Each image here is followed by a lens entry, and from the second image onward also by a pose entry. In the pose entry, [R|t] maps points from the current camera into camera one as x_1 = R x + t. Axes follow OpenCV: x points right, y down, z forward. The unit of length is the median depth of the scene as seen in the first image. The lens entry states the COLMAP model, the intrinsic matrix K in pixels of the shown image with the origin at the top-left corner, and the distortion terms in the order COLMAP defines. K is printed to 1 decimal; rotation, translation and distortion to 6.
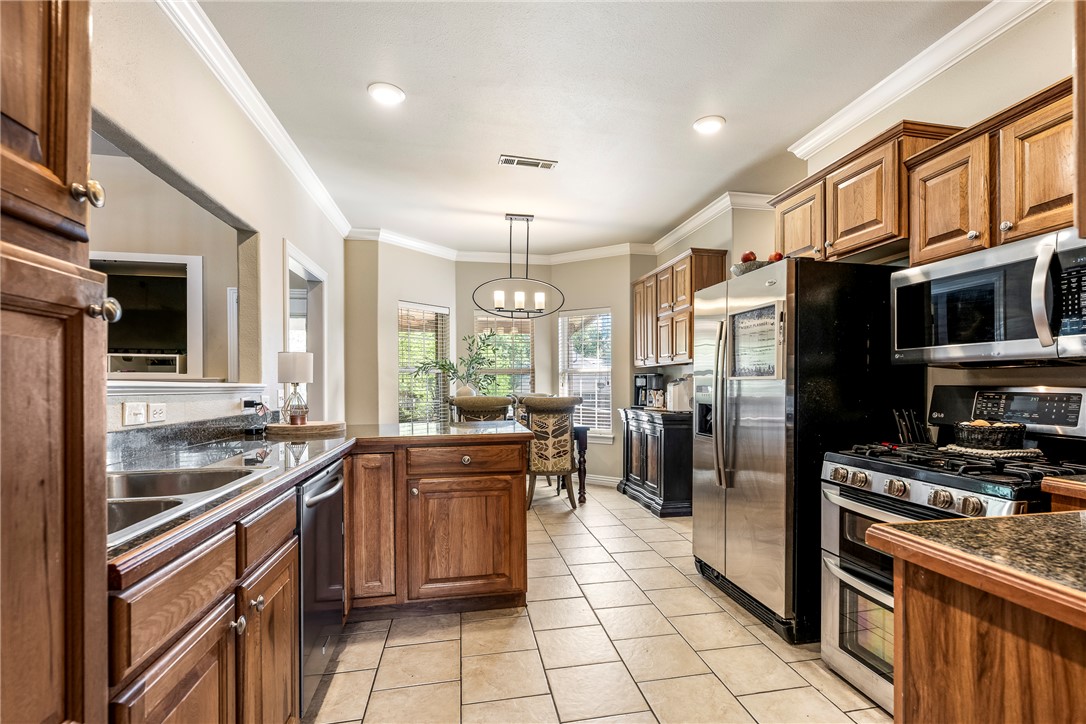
lens RADIAL K [[520.1, 0, 563.5], [0, 520.1, 384.7], [0, 0, 1]] dist [-0.000663, -0.000112]
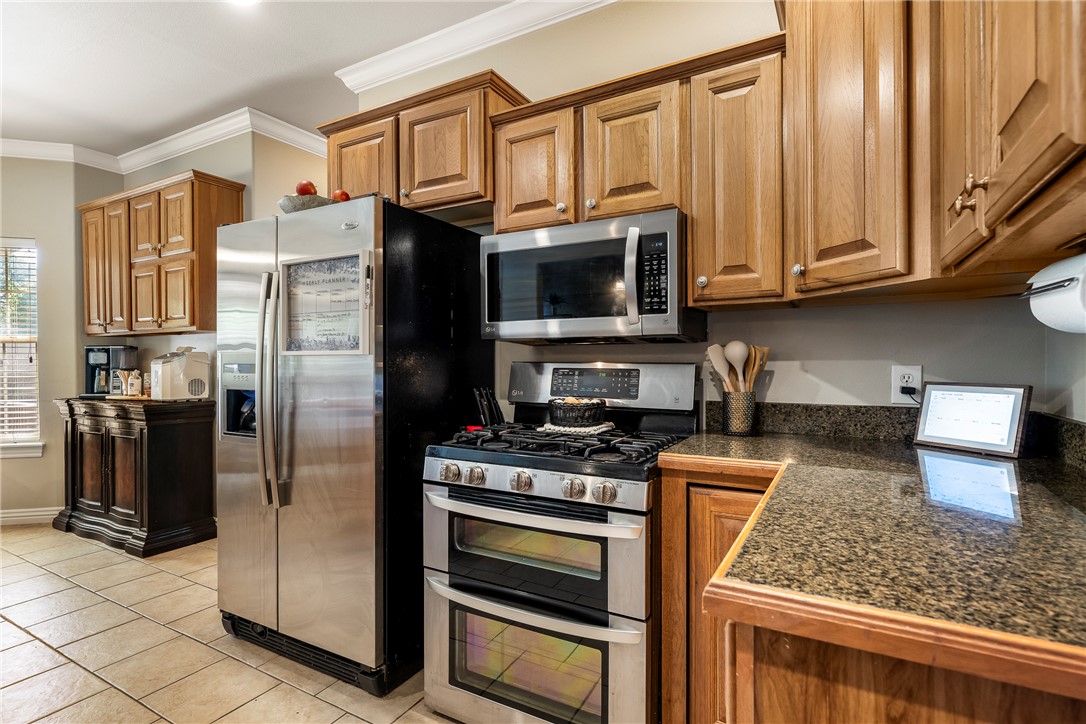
lens RADIAL K [[551.5, 0, 521.3], [0, 551.5, 365.3], [0, 0, 1]] dist [-0.001527, -0.000415]
pose [[0.671128, -0.008769, 0.741290, -0.023579], [0.003226, 0.999955, 0.008908, -0.001188], [-0.741335, -0.003588, 0.671126, 0.263610]]
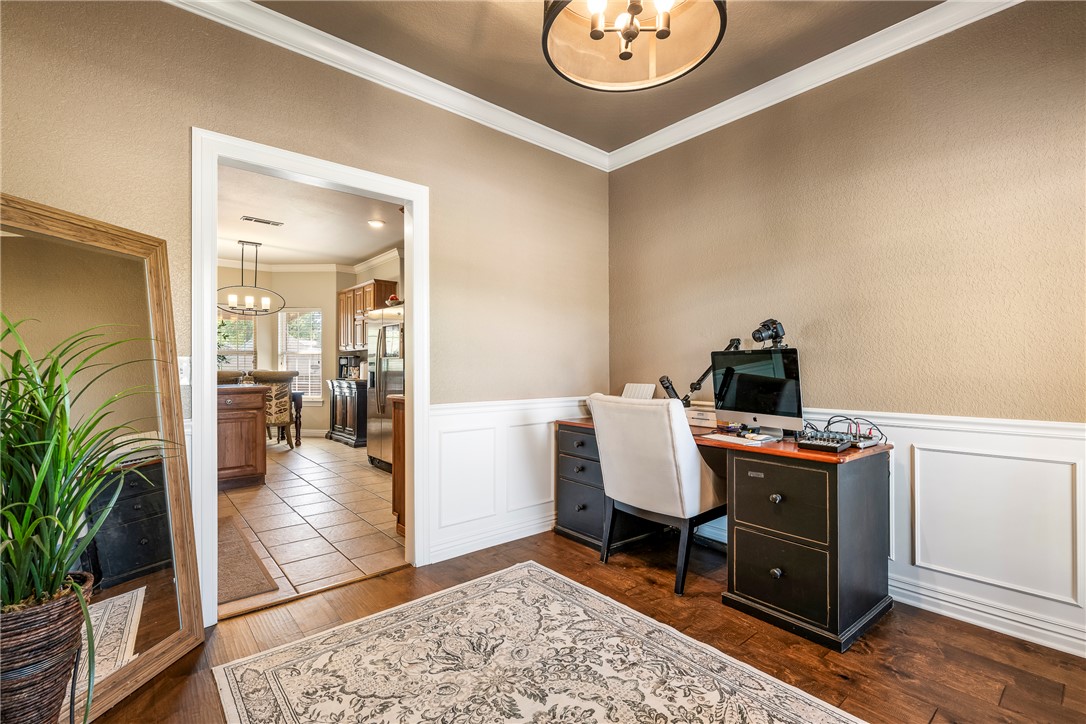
lens RADIAL K [[491.2, 0, 544.8], [0, 491.2, 364.2], [0, 0, 1]] dist [-0.003097, -0.000244]
pose [[0.873555, 0.005248, 0.486697, -0.056640], [-0.001841, 0.999970, -0.007478, 0.024303], [-0.486721, 0.005637, 0.873539, -0.990213]]
